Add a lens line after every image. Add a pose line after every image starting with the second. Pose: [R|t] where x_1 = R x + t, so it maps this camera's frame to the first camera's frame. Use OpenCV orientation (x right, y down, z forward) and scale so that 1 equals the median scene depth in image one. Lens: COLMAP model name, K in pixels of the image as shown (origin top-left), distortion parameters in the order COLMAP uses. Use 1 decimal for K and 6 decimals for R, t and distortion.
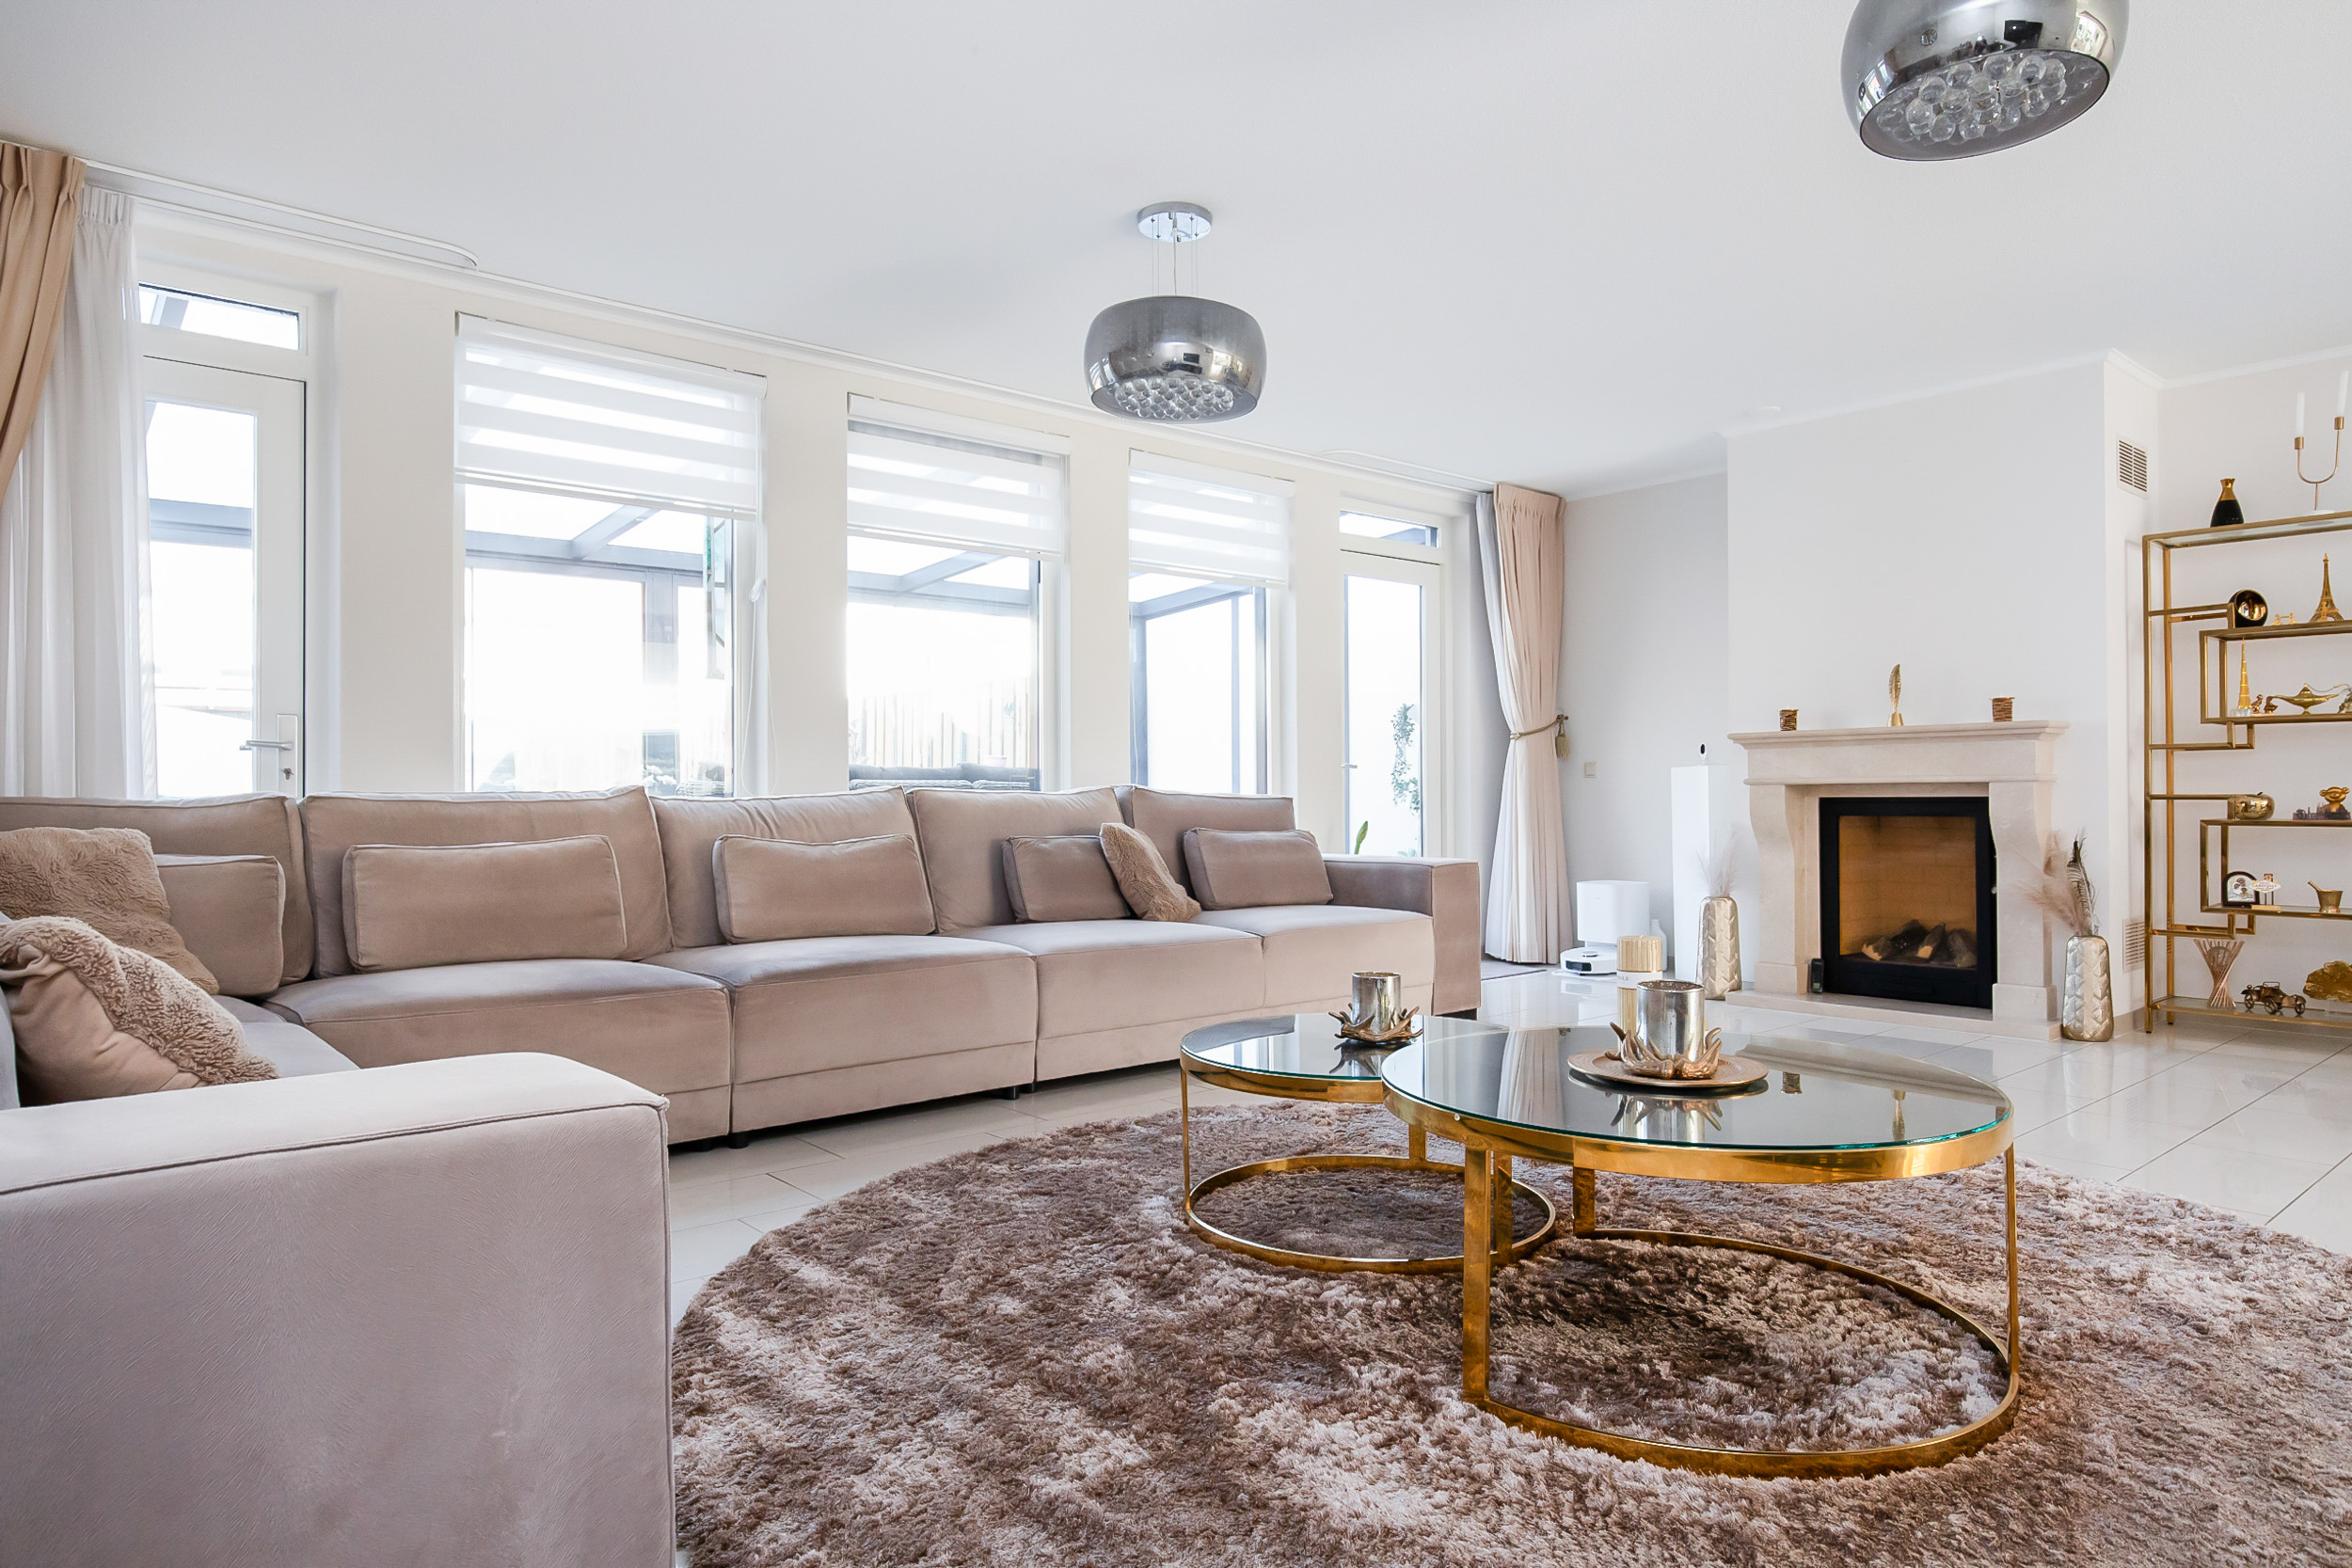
lens RADIAL K [[1400.5, 0, 1171.1], [0, 1400.5, 792.0], [0, 0, 1]] dist [-0.016151, 0.008521]
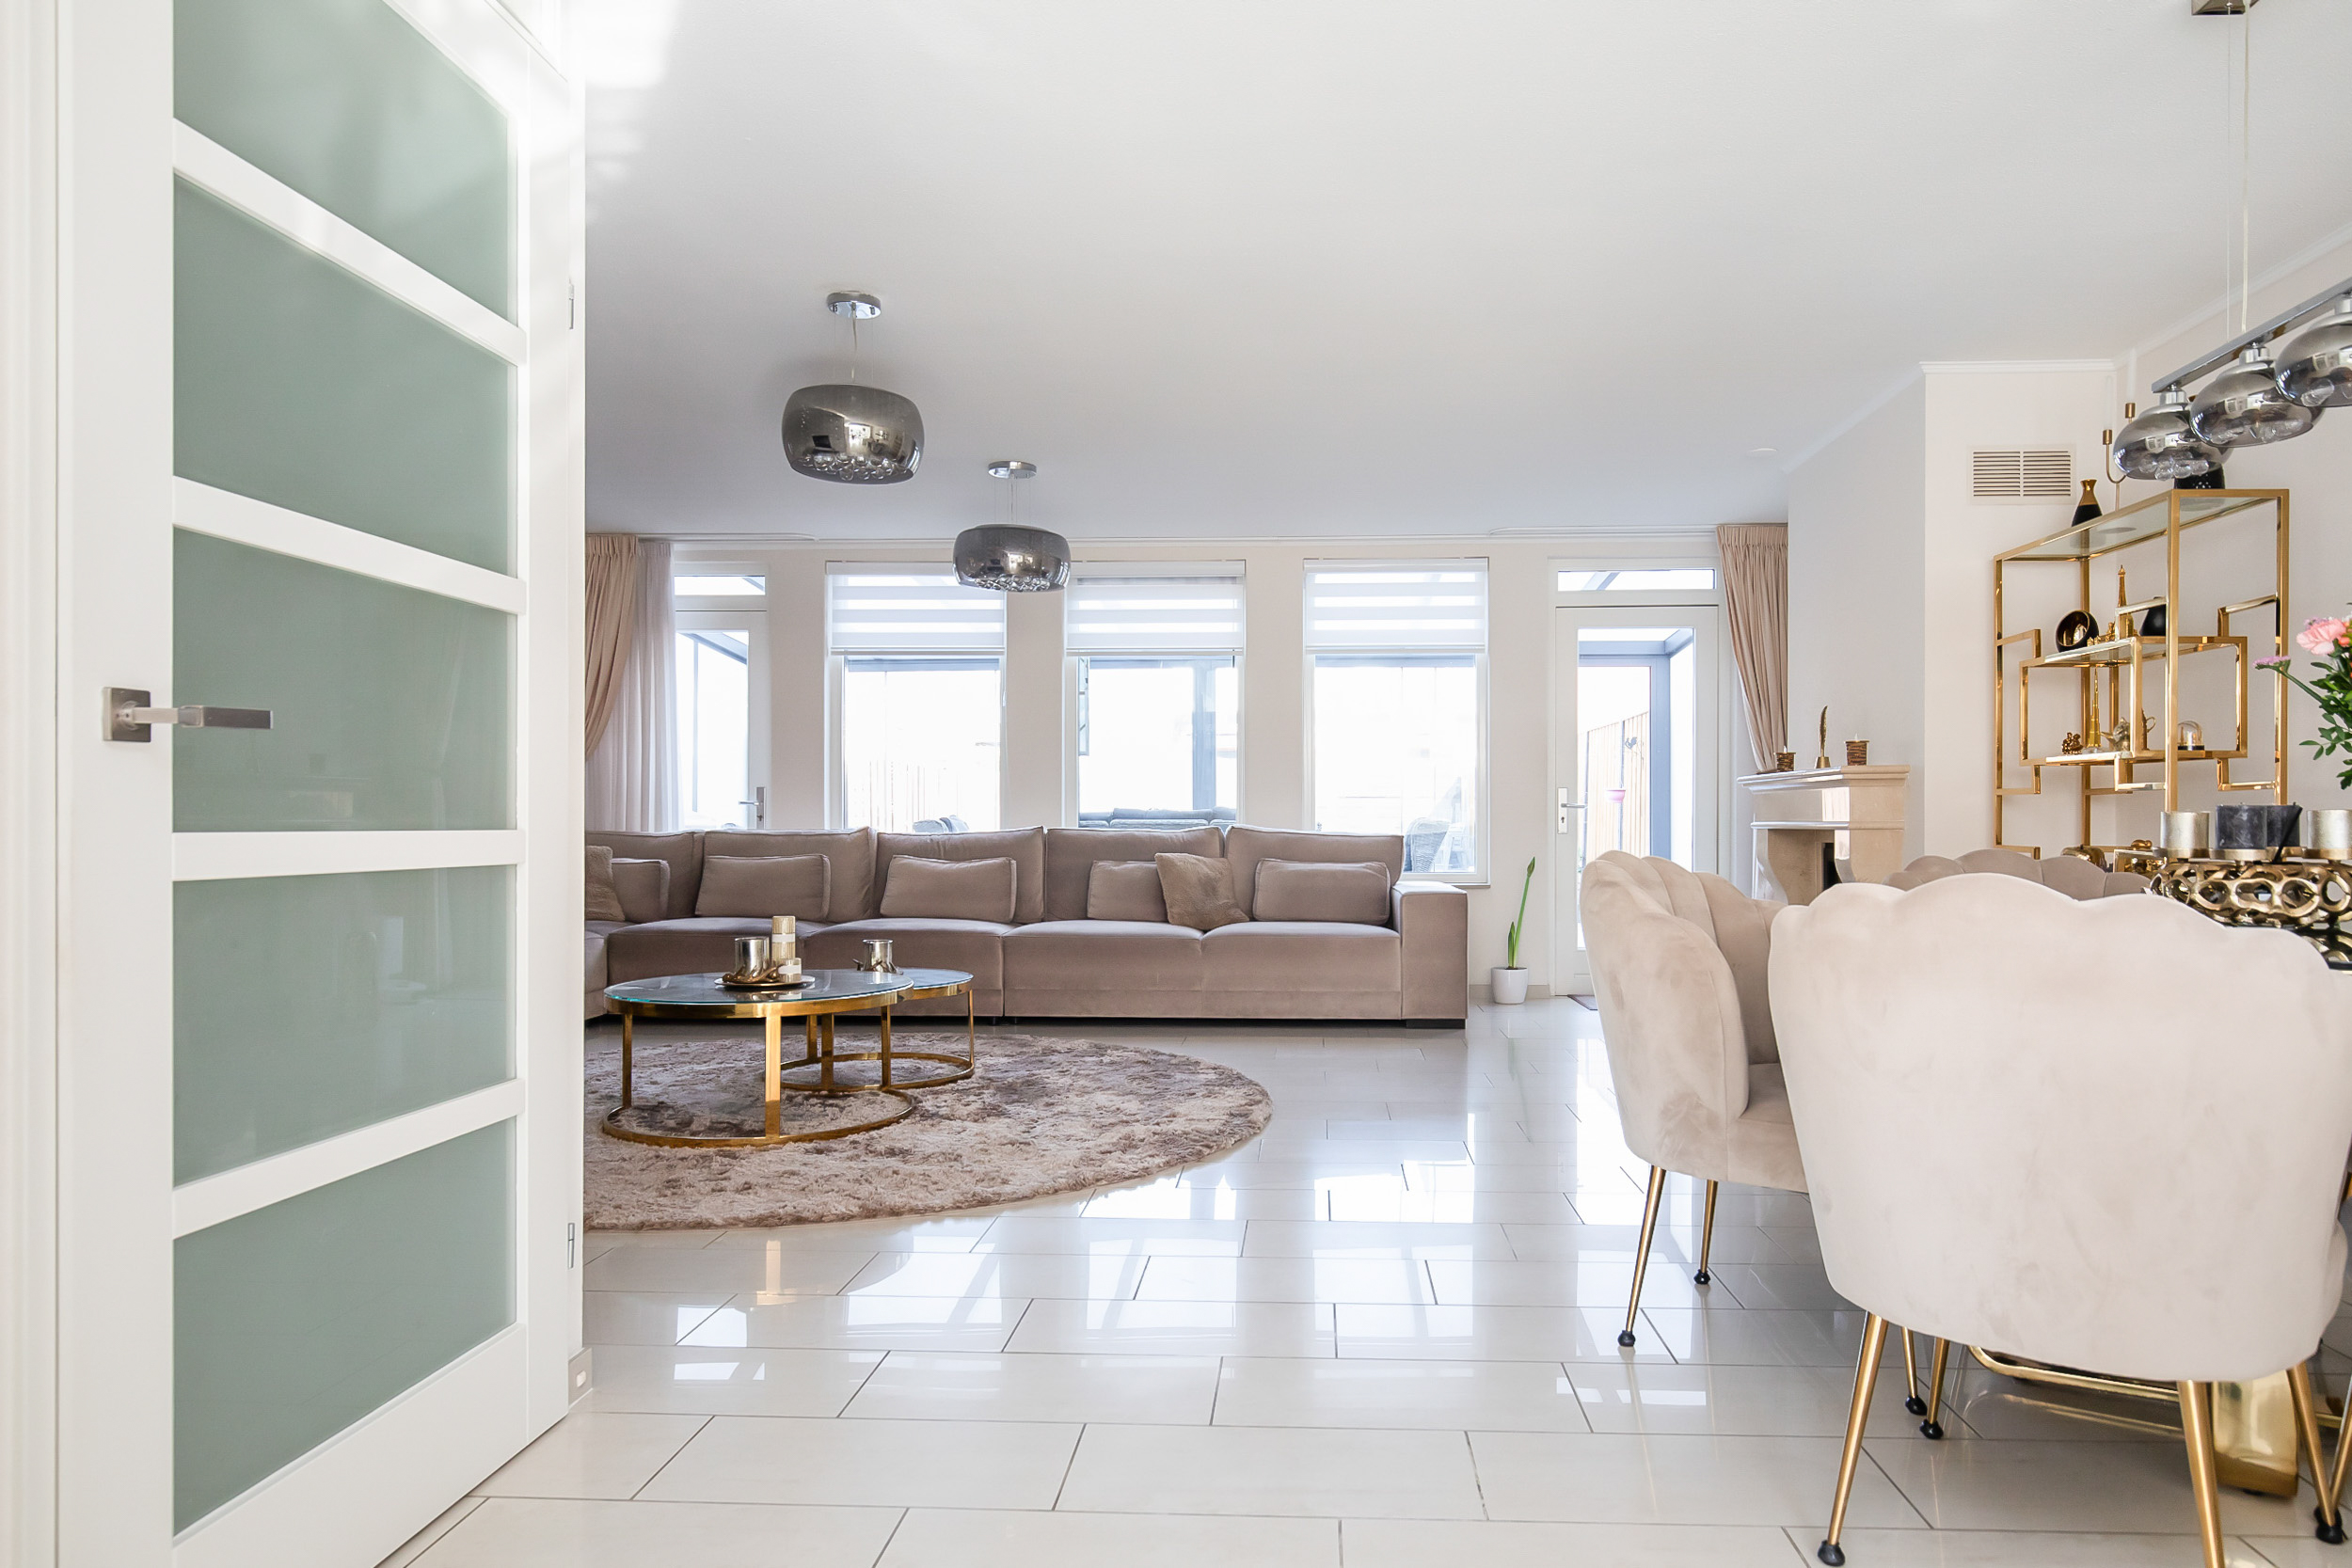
lens RADIAL K [[1499.5, 0, 1176.1], [0, 1499.5, 801.1], [0, 0, 1]] dist [-0.021129, -0.000194]
pose [[0.708790, -0.001416, -0.705418, 1.022510], [-0.003059, 0.999982, -0.005082, -0.021907], [0.705413, 0.005760, 0.708773, -0.043559]]
